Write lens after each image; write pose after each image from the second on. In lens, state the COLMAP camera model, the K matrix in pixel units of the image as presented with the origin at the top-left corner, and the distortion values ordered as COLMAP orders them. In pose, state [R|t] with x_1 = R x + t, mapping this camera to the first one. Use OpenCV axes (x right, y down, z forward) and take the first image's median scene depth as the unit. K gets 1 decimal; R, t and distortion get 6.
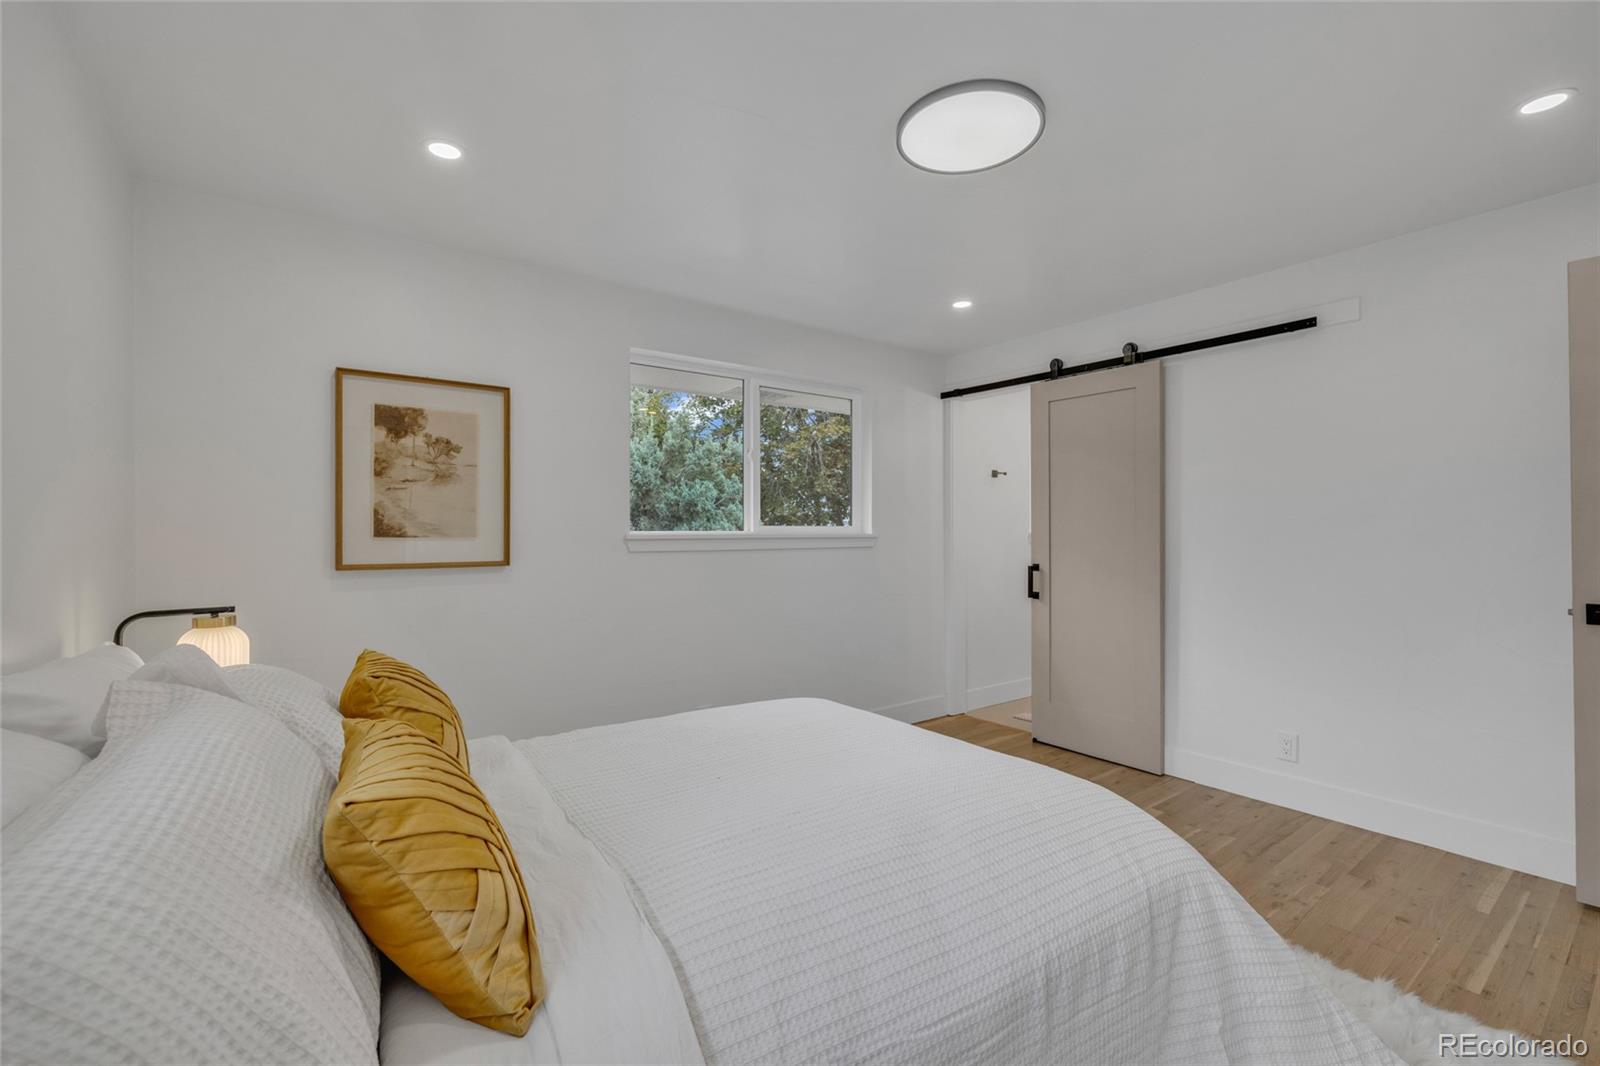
lens RADIAL K [[670.0, 0, 809.0], [0, 670.0, 537.2], [0, 0, 1]] dist [0.001351, 0.000752]
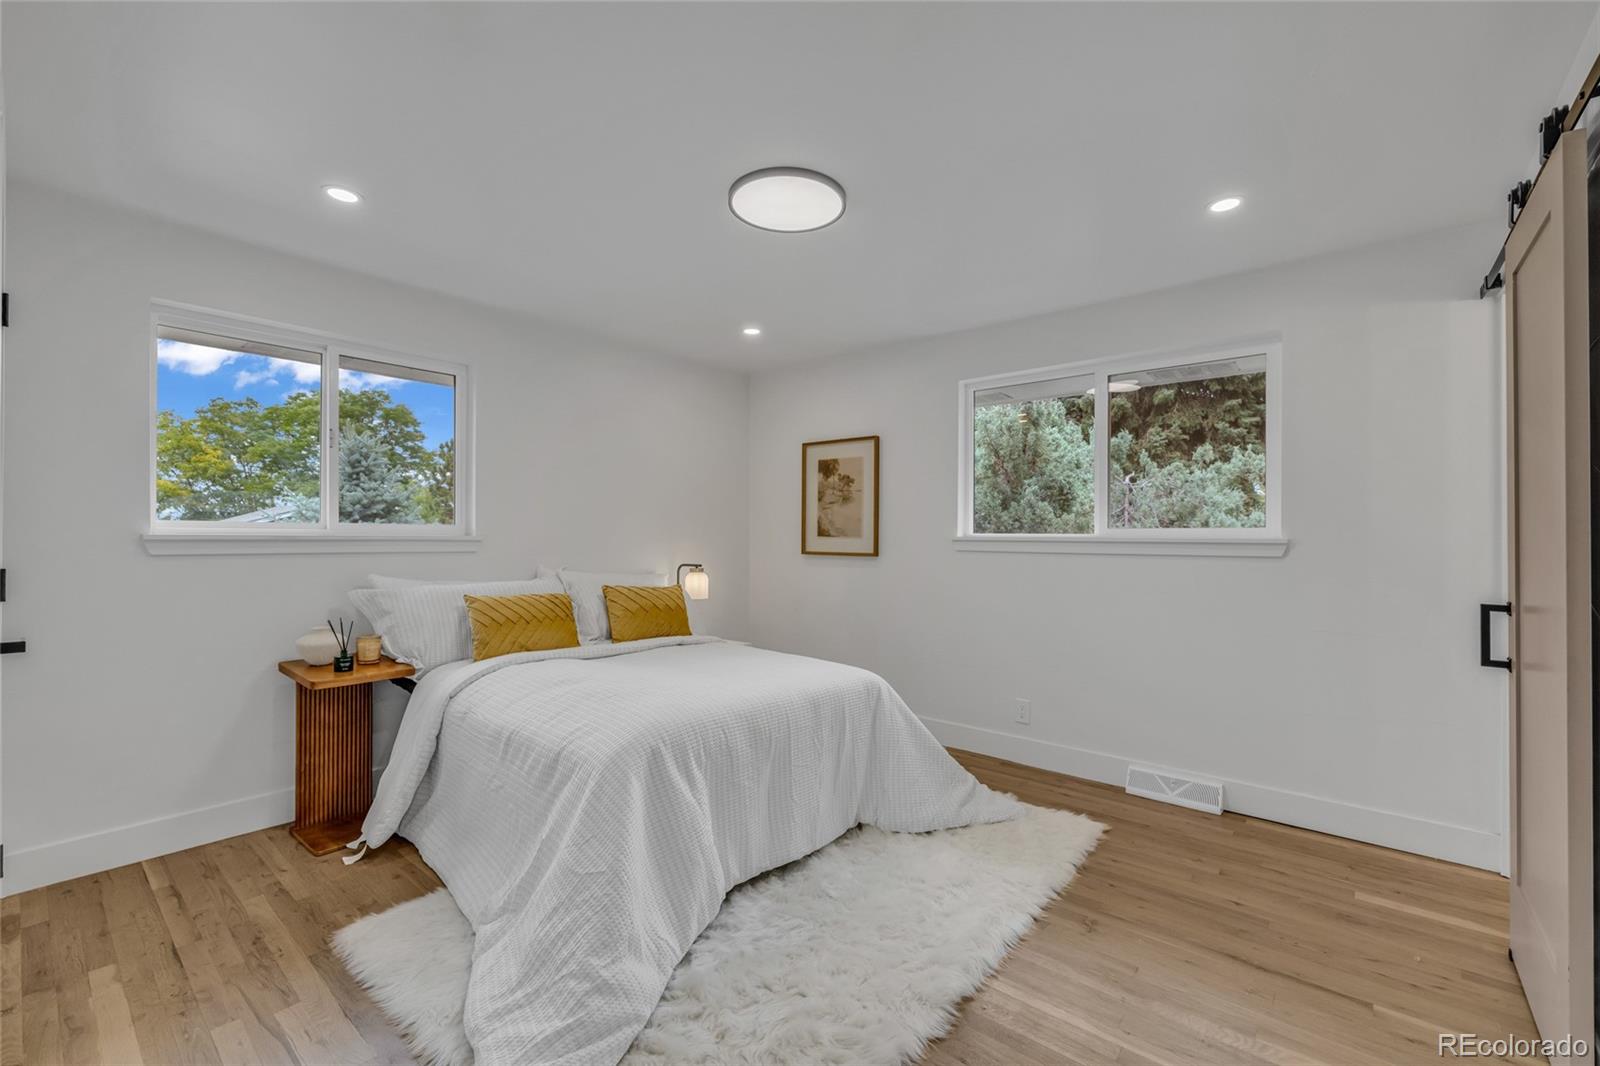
lens RADIAL K [[670.0, 0, 800.9], [0, 670.0, 533.3], [0, 0, 1]] dist [0.001351, 0.000752]
pose [[0.234083, 0.000614, -0.972216, 0.993886], [-0.012765, 0.999916, -0.002442, -0.003029], [0.972133, 0.012982, 0.234071, 0.525316]]
